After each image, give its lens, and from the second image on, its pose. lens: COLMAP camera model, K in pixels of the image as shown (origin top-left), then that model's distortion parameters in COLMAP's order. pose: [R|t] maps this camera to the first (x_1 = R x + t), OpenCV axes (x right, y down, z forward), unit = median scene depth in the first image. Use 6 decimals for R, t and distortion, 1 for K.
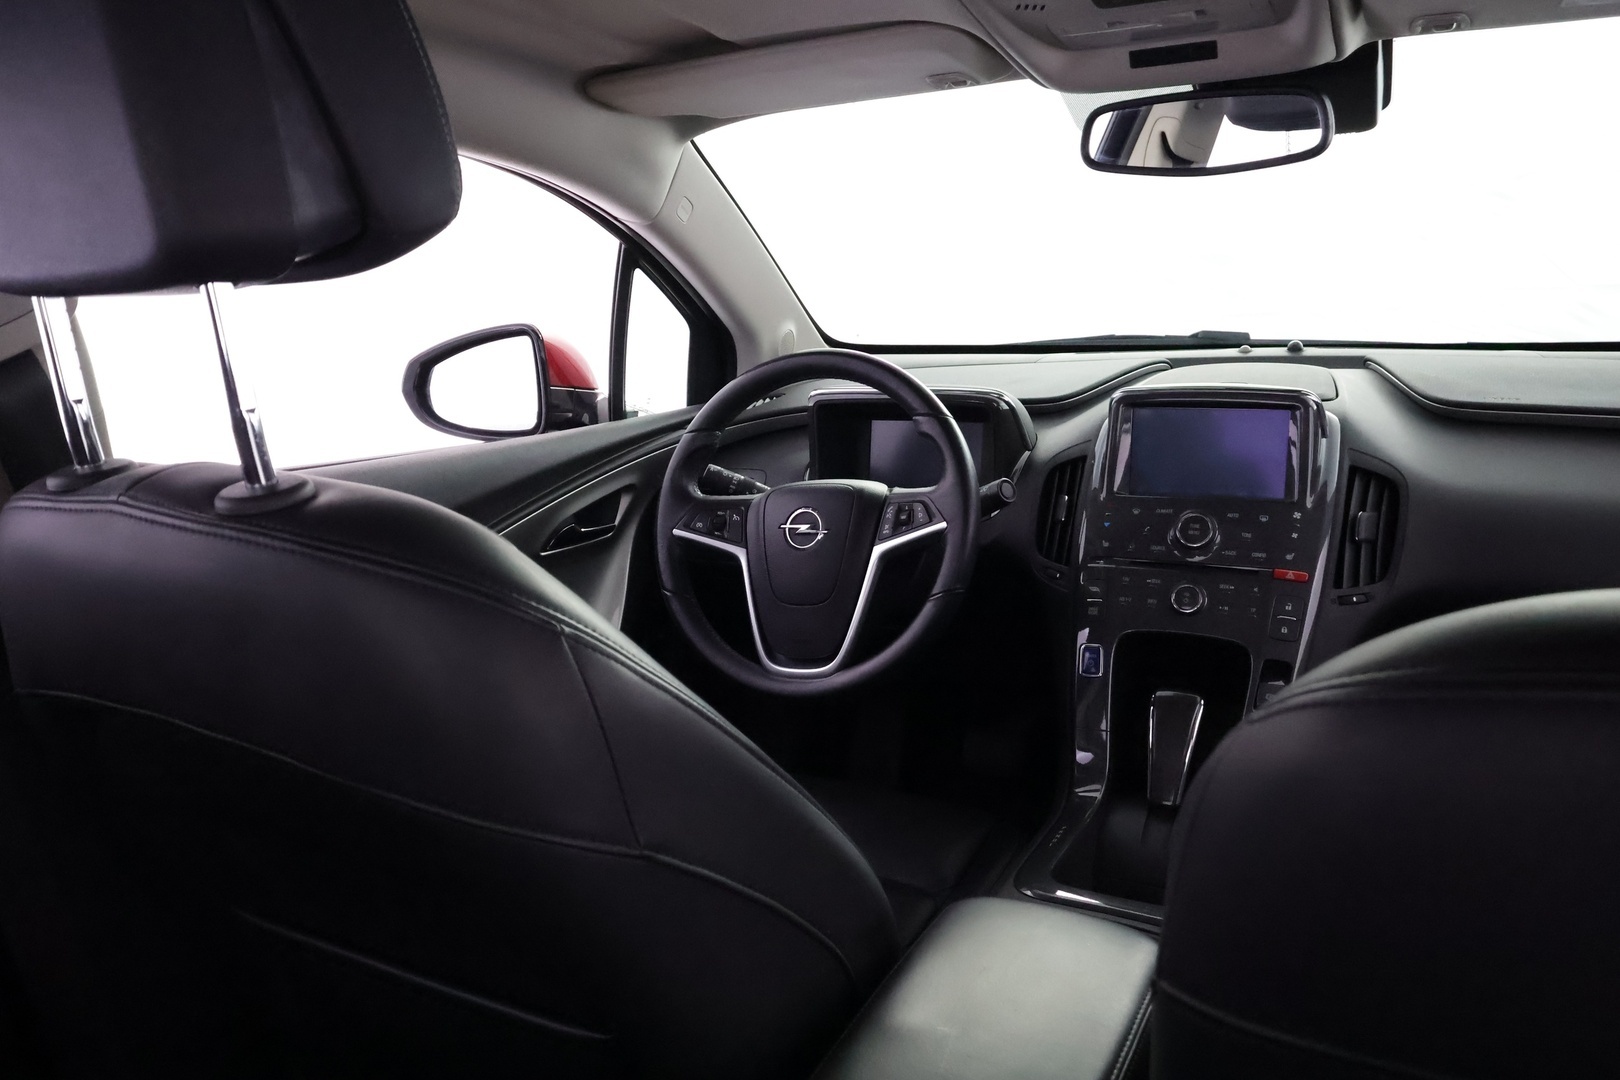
lens RADIAL K [[1162.8, 0, 798.7], [0, 1162.8, 549.8], [0, 0, 1]] dist [0.006988, 0.003383]
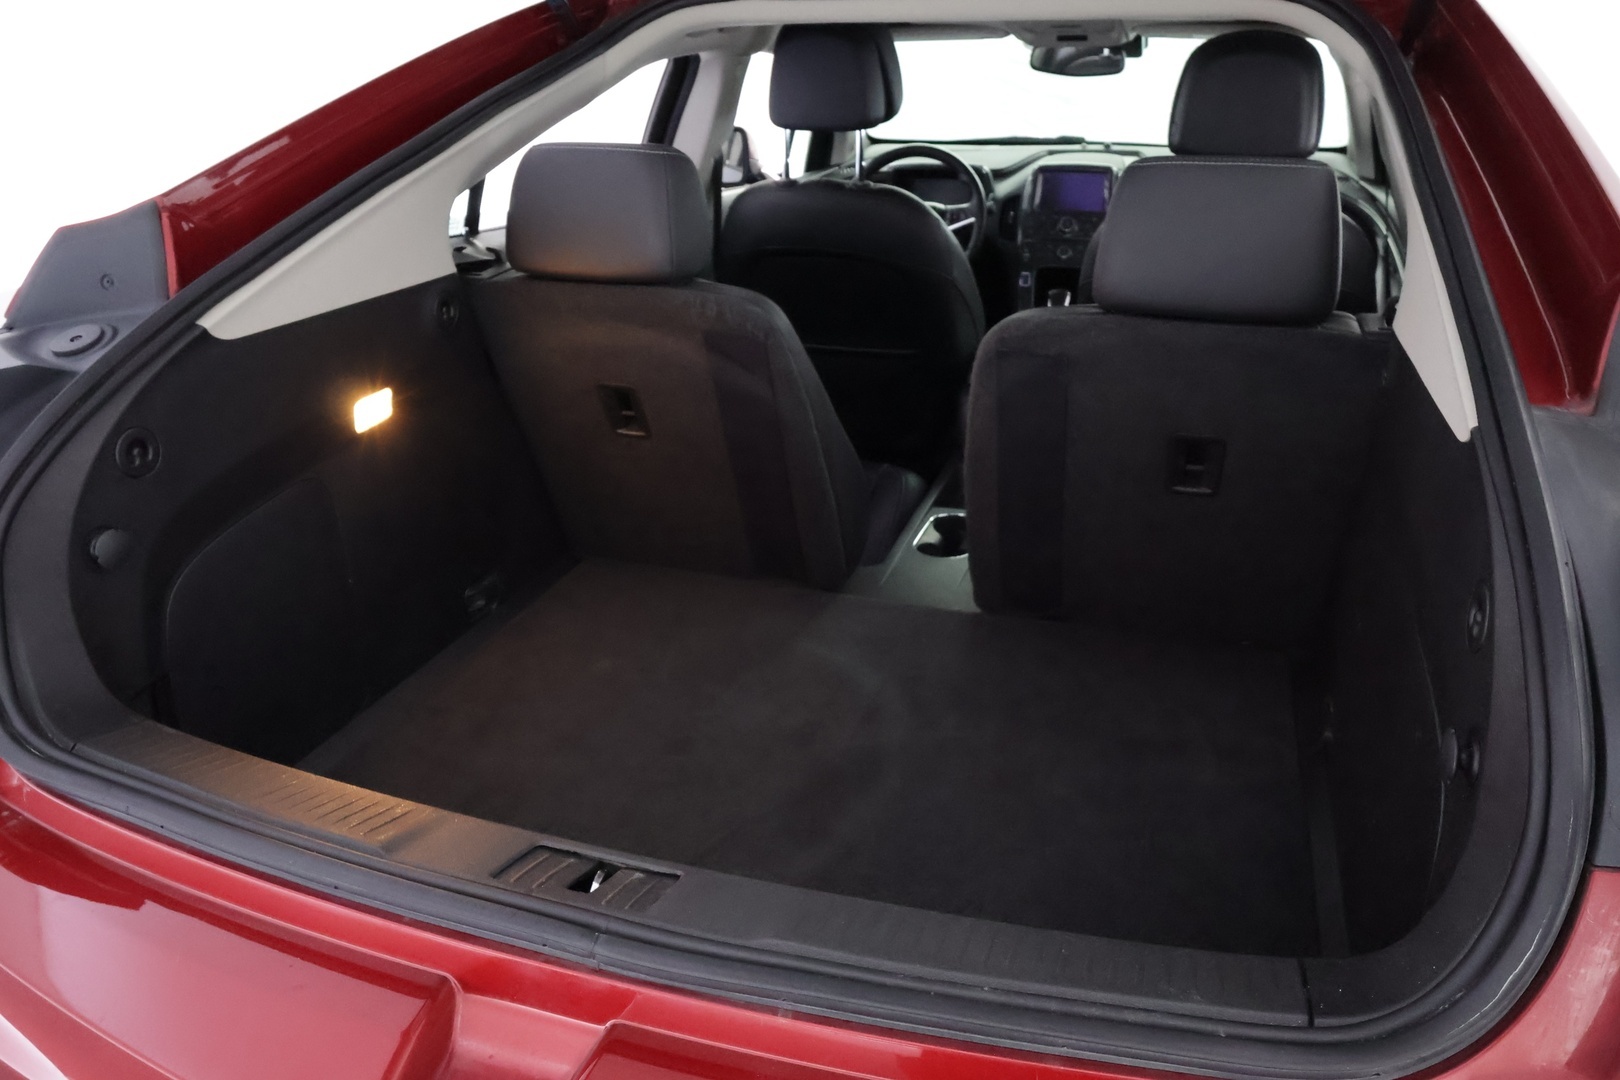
lens RADIAL K [[1162.8, 0, 798.7], [0, 1162.8, 549.8], [0, 0, 1]] dist [0.006988, 0.003383]
pose [[0.987030, -0.038807, 0.155776, -0.561325], [0.011424, 0.984862, 0.172966, 0.204715], [-0.160130, -0.168943, 0.972531, -1.261613]]
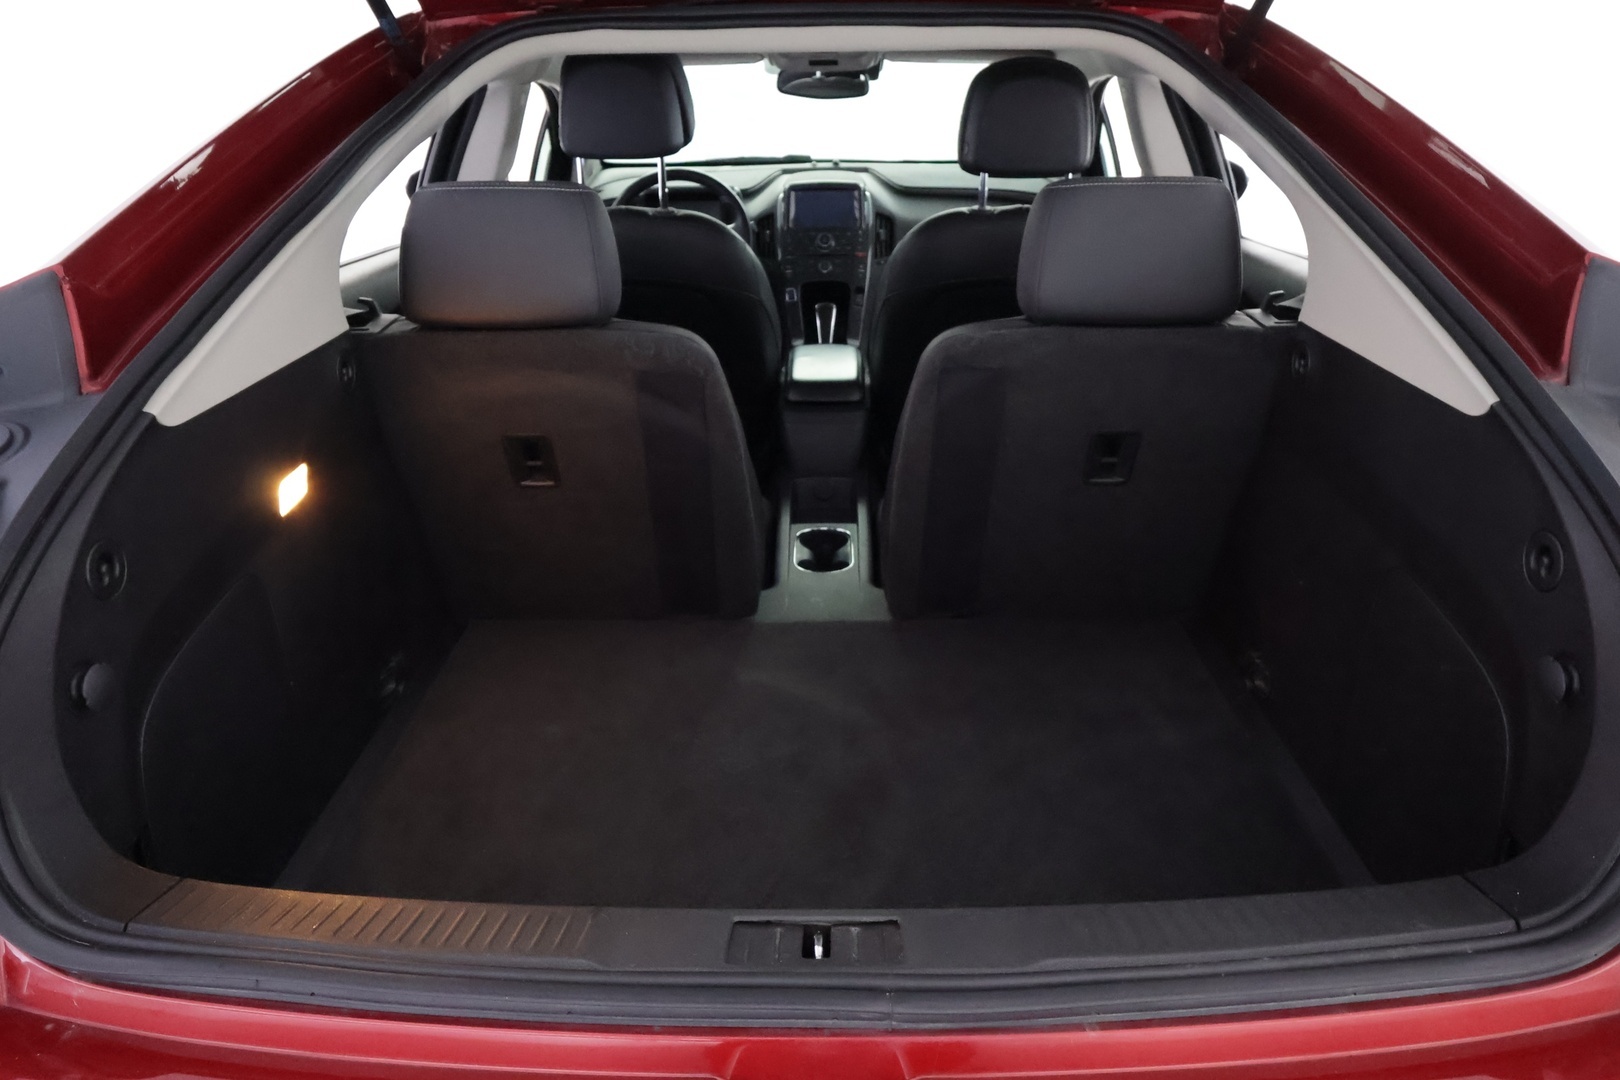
lens RADIAL K [[1162.8, 0, 798.7], [0, 1162.8, 549.8], [0, 0, 1]] dist [0.006988, 0.003383]
pose [[0.889693, -0.155251, 0.429352, -0.817030], [0.086513, 0.980699, 0.175343, 0.177078], [-0.448287, -0.118857, 0.885952, -1.175720]]
